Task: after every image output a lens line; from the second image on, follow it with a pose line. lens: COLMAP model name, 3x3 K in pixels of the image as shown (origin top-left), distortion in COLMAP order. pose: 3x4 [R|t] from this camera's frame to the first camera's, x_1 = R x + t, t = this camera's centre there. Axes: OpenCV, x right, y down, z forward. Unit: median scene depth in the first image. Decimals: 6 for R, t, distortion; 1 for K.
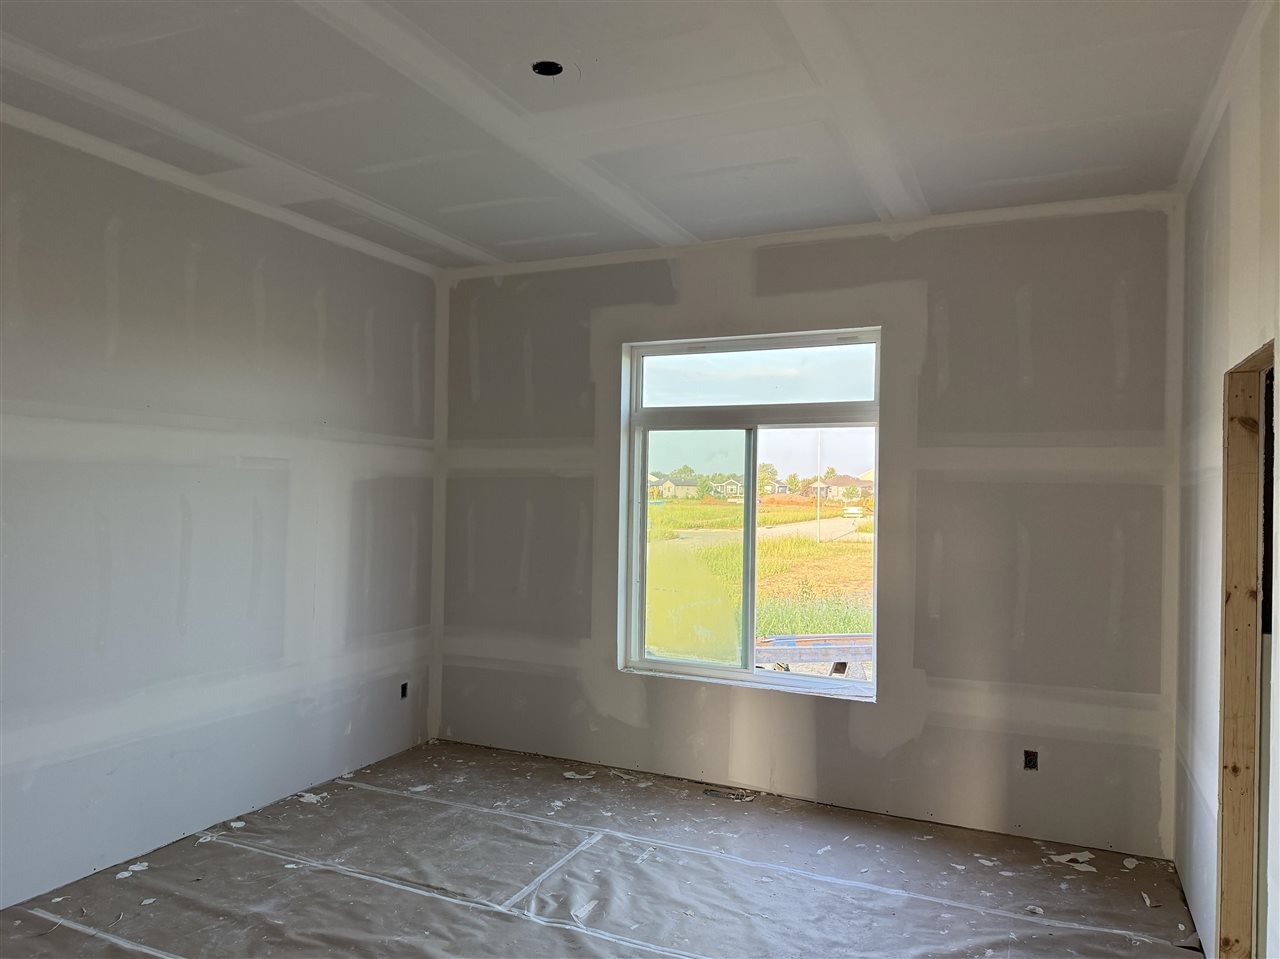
lens RADIAL K [[900.7, 0, 640.0], [0, 900.7, 479.5], [0, 0, 1]] dist [0.056749, -0.080157]
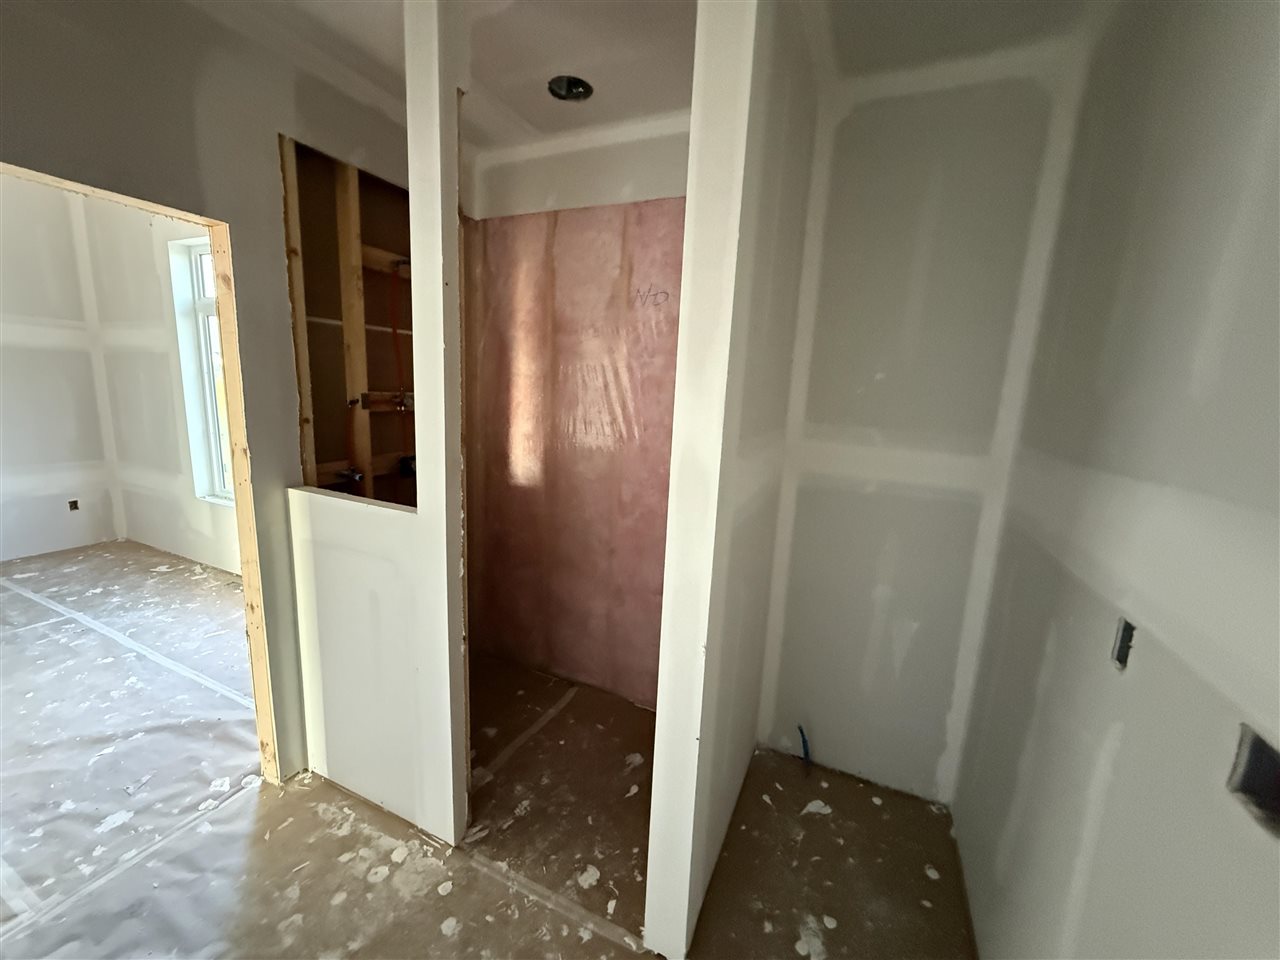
lens RADIAL K [[512.3, 0, 640.0], [0, 512.3, 480.0], [0, 0, 1]] dist [-0.000634, 0.000780]
pose [[0.999494, 0.031194, 0.006150, 0.677353], [-0.031794, 0.982108, 0.185614, 0.020510], [-0.000250, -0.185715, 0.982604, 0.249477]]
